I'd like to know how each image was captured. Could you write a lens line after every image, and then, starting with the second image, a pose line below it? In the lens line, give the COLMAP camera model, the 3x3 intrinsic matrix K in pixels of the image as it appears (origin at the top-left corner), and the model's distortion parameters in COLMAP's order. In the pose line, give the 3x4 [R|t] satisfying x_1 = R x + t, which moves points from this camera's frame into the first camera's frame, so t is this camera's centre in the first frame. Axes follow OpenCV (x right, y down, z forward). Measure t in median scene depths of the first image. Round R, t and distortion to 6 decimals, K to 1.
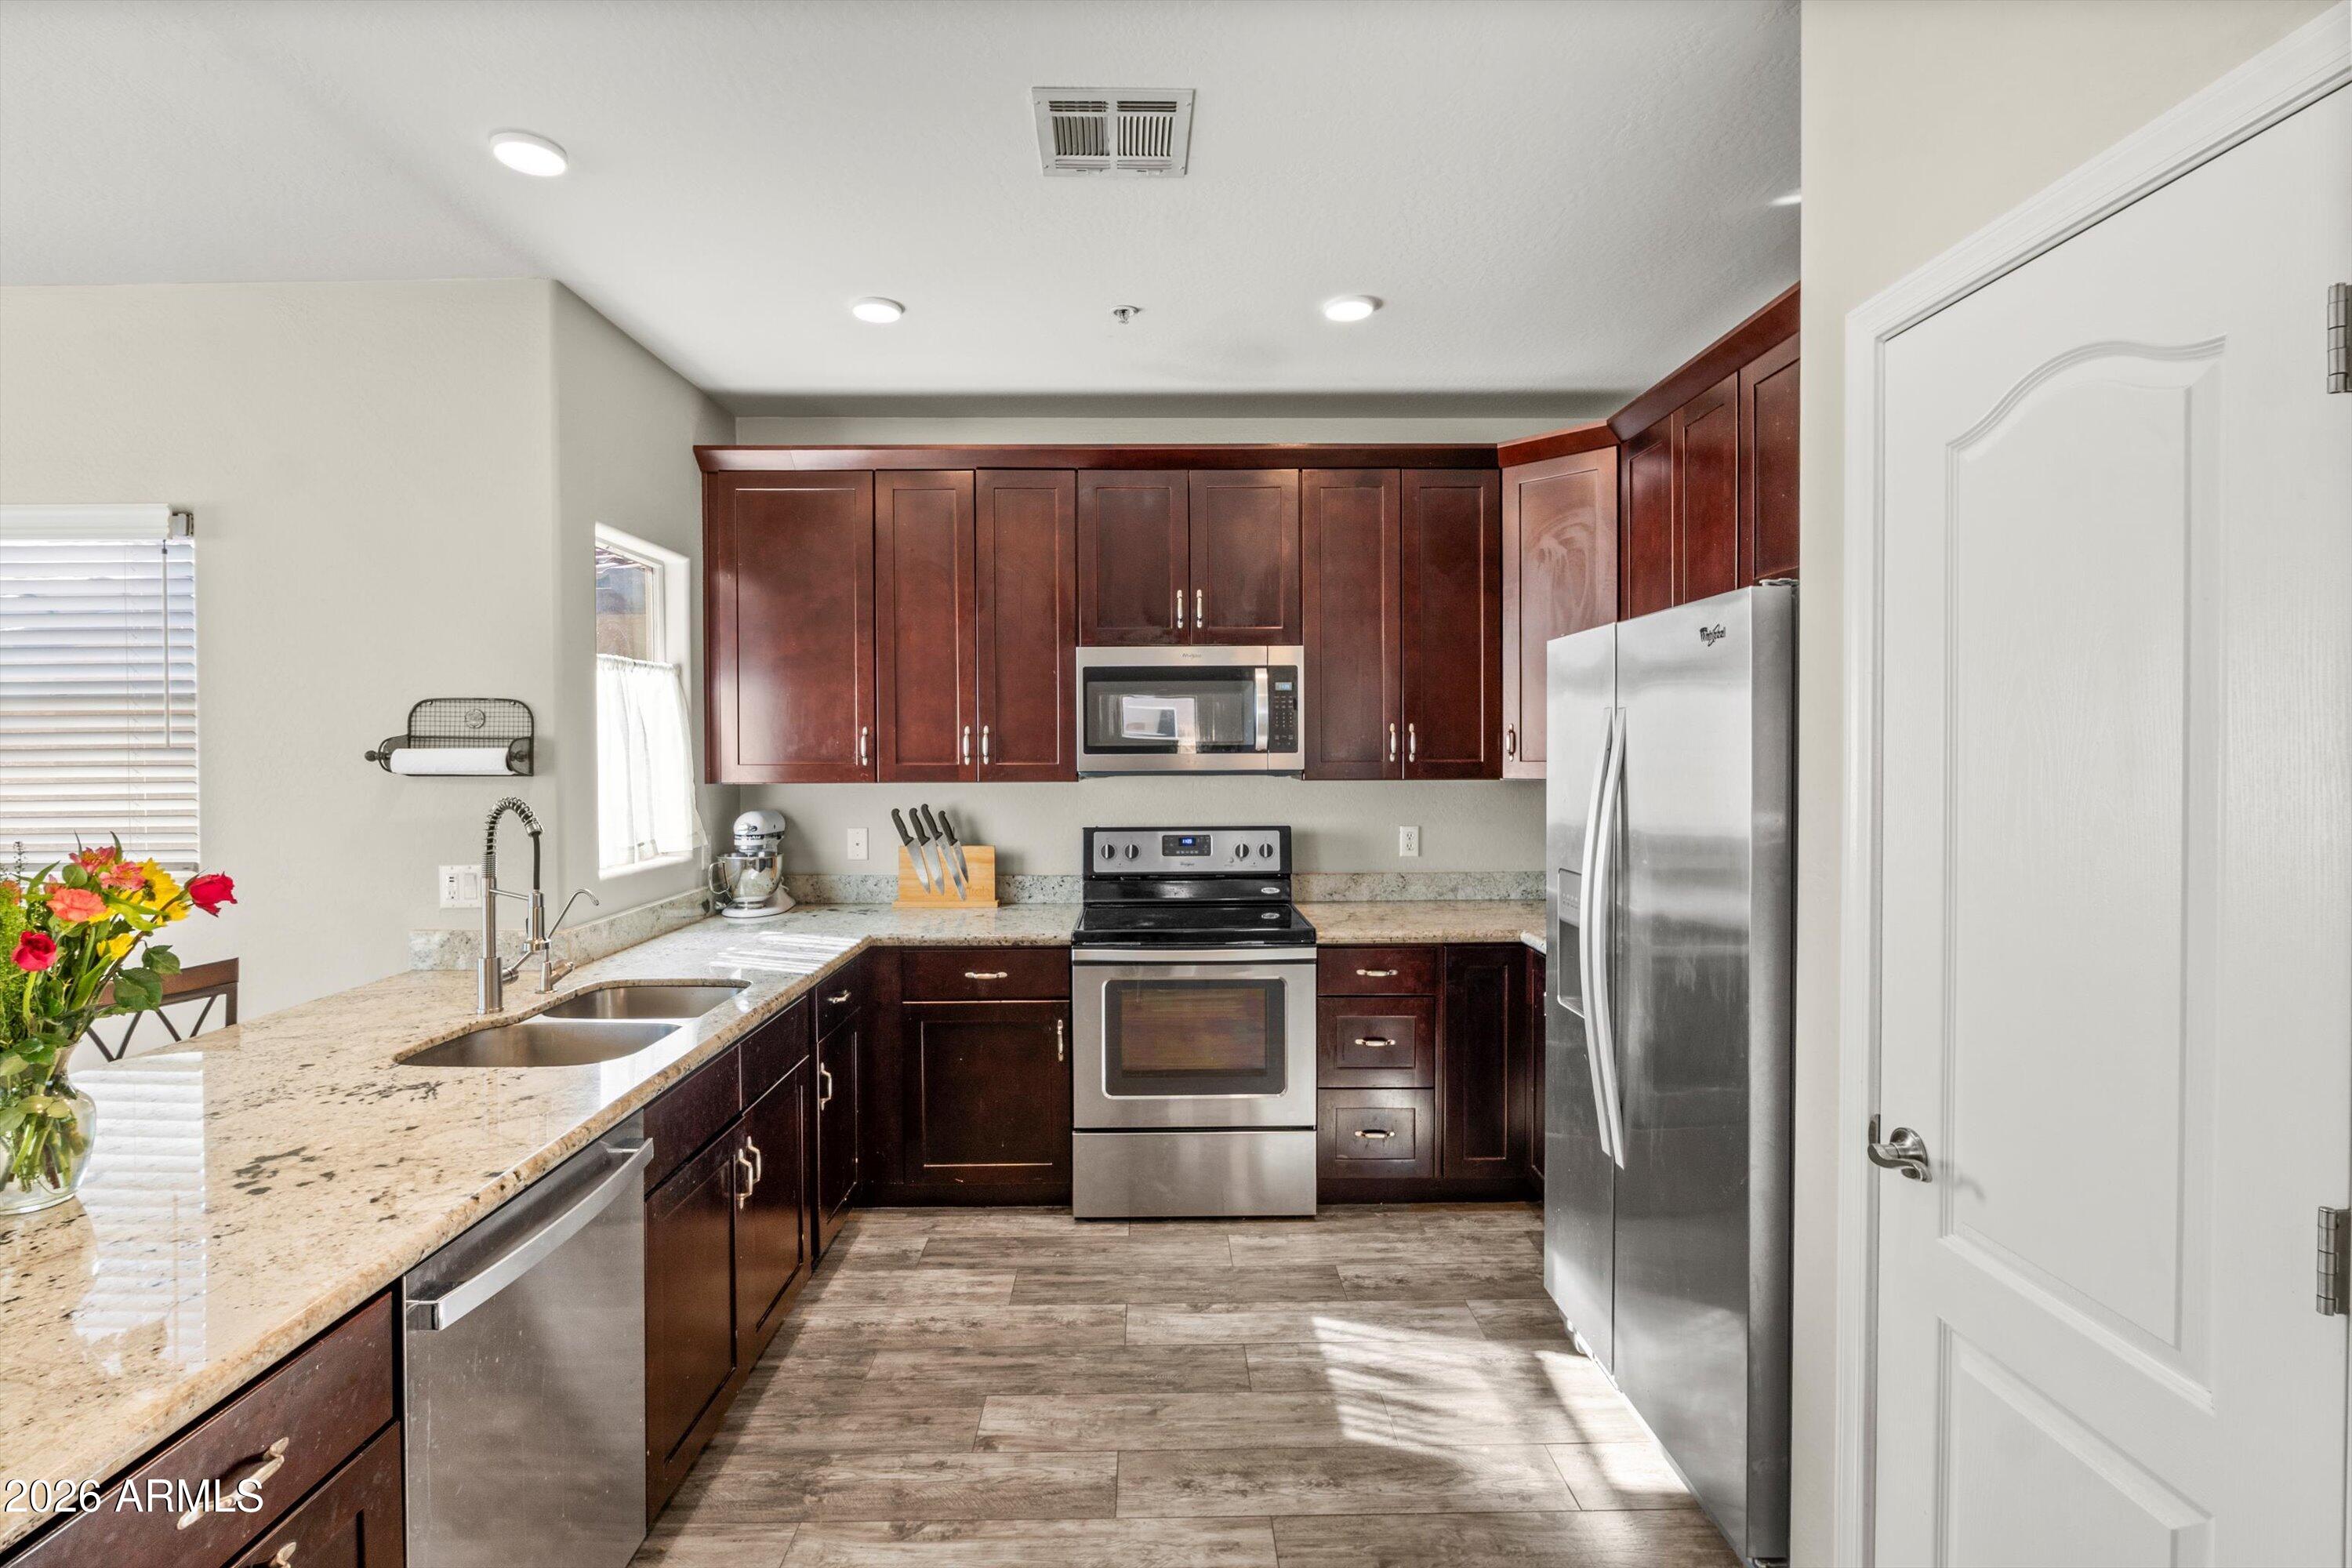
lens RADIAL K [[1081.5, 0, 1172.4], [0, 1081.5, 759.0], [0, 0, 1]] dist [-0.011398, 0.000470]
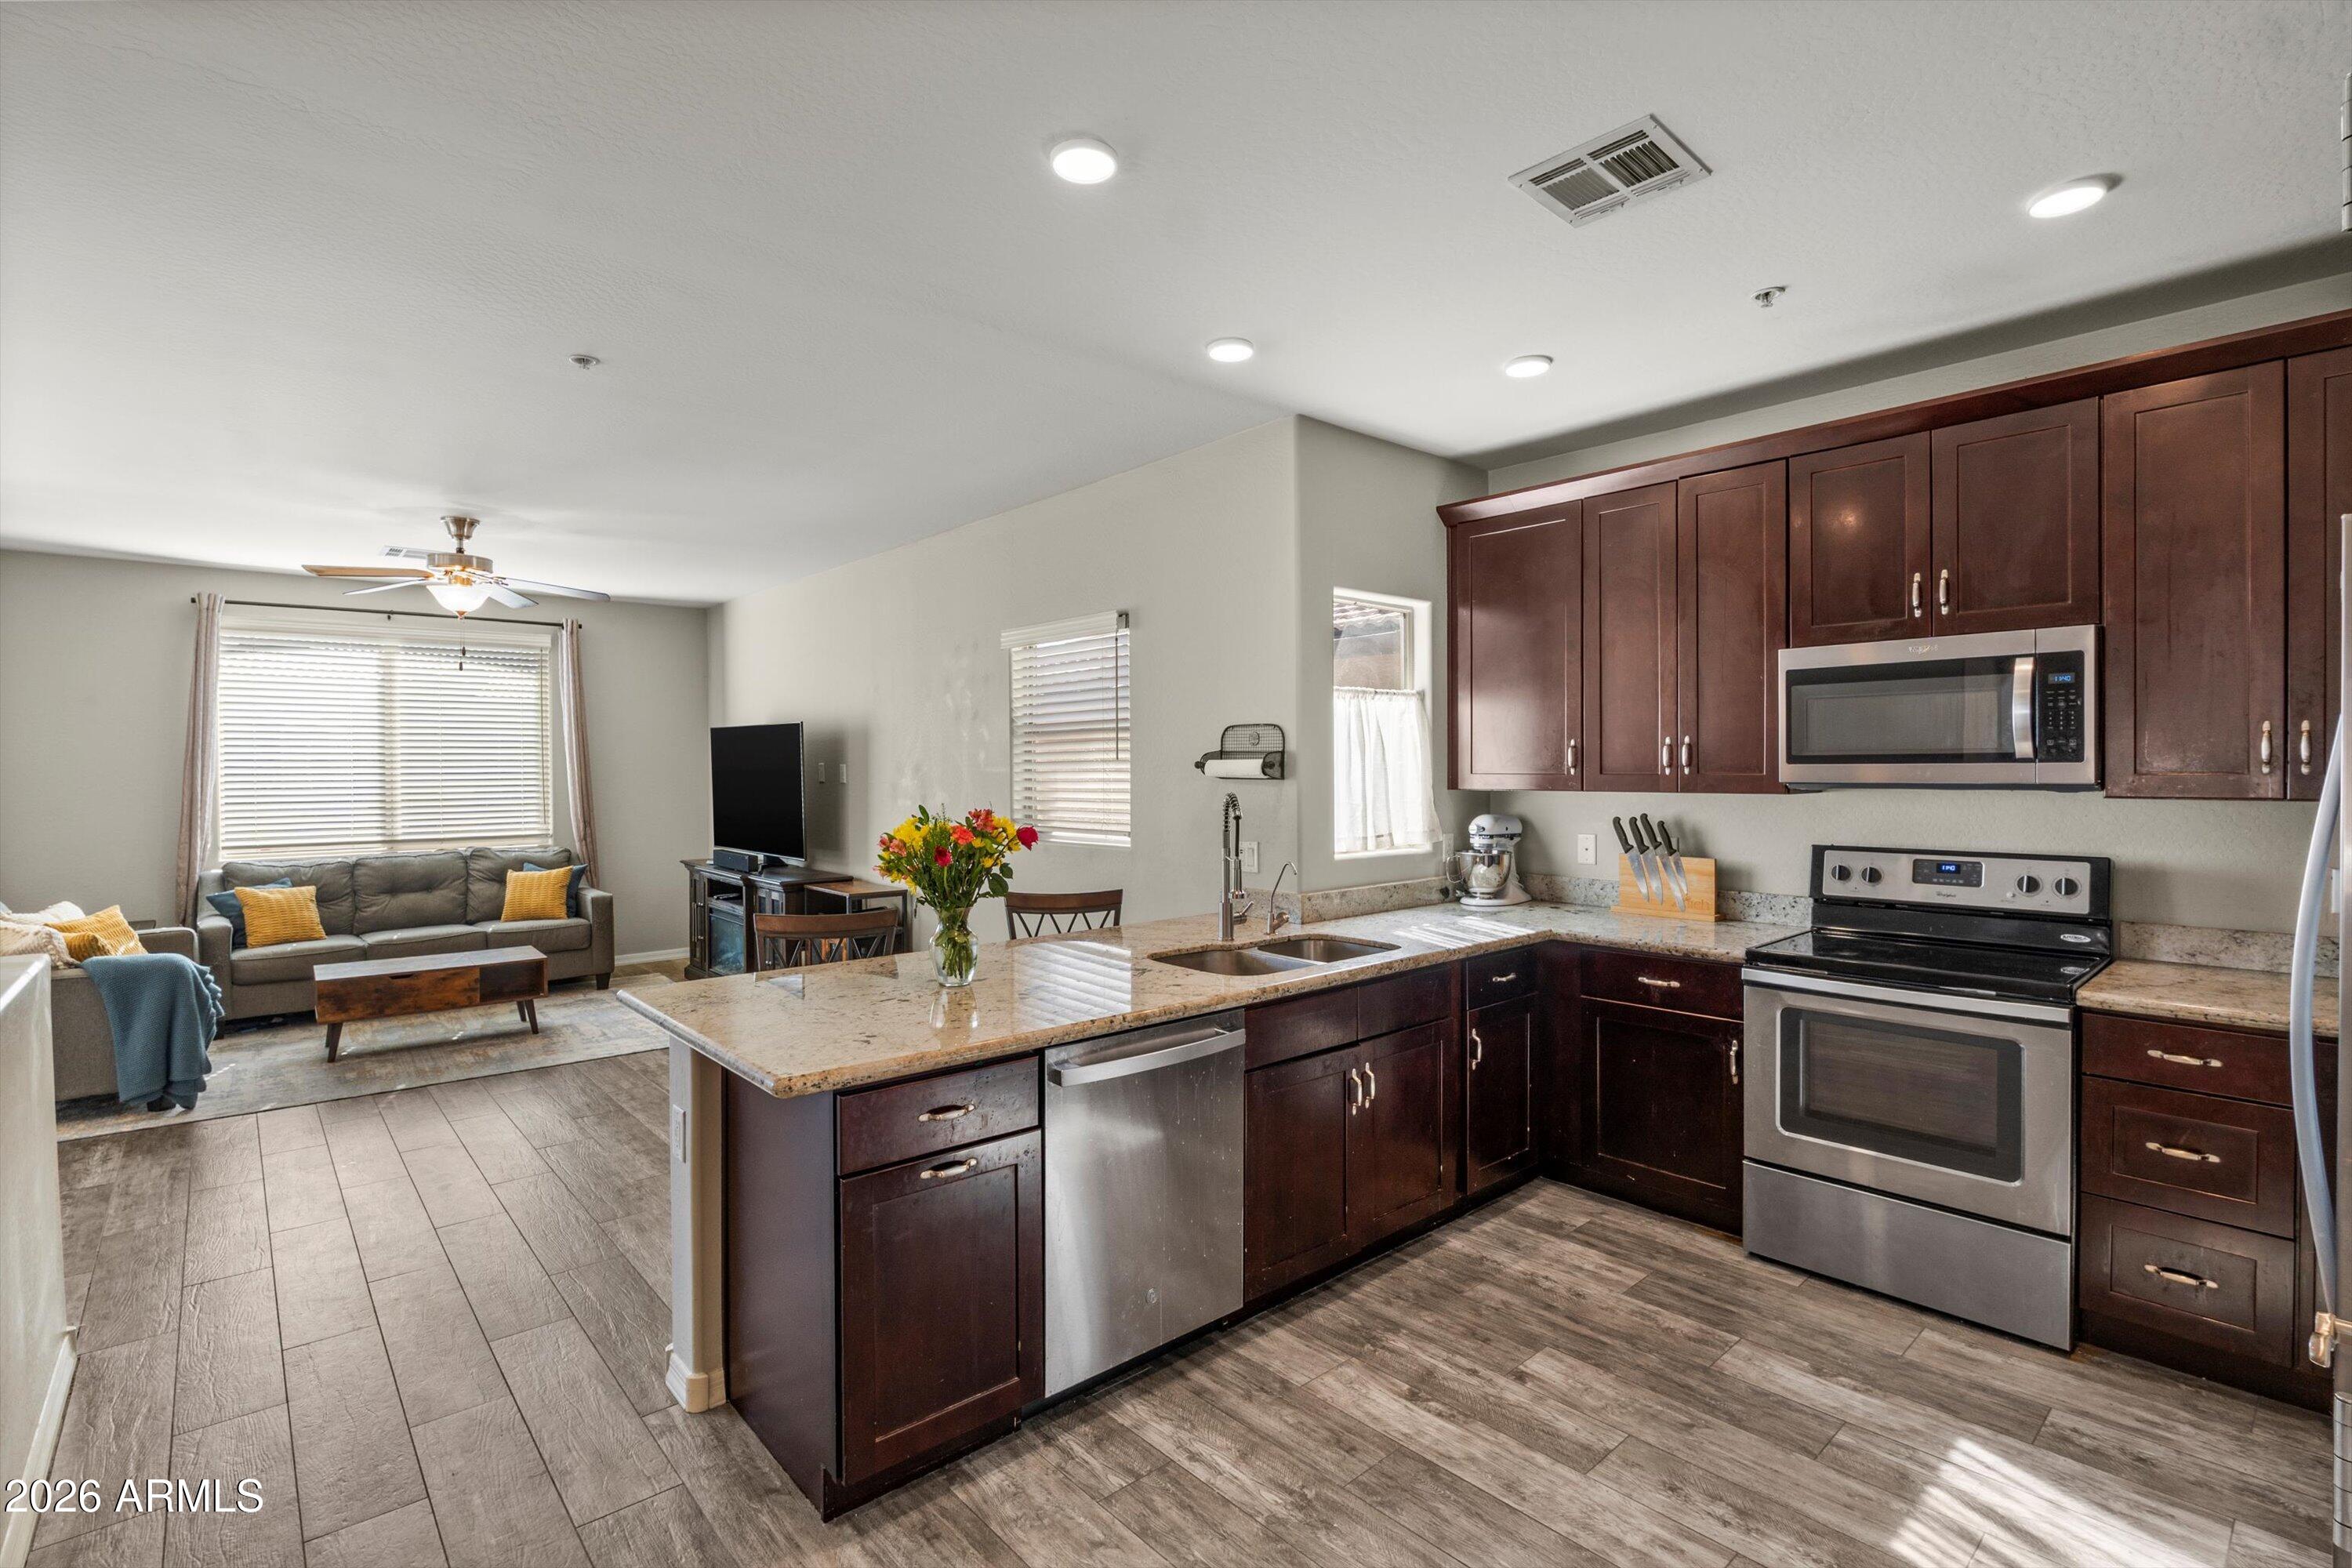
lens RADIAL K [[1091.9, 0, 1163.0], [0, 1091.9, 769.6], [0, 0, 1]] dist [-0.008164, 0.000655]
pose [[0.644635, 0.002874, -0.764486, 0.319756], [-0.005533, 0.999984, -0.000907, 0.004482], [0.764471, 0.004814, 0.644640, -0.014082]]
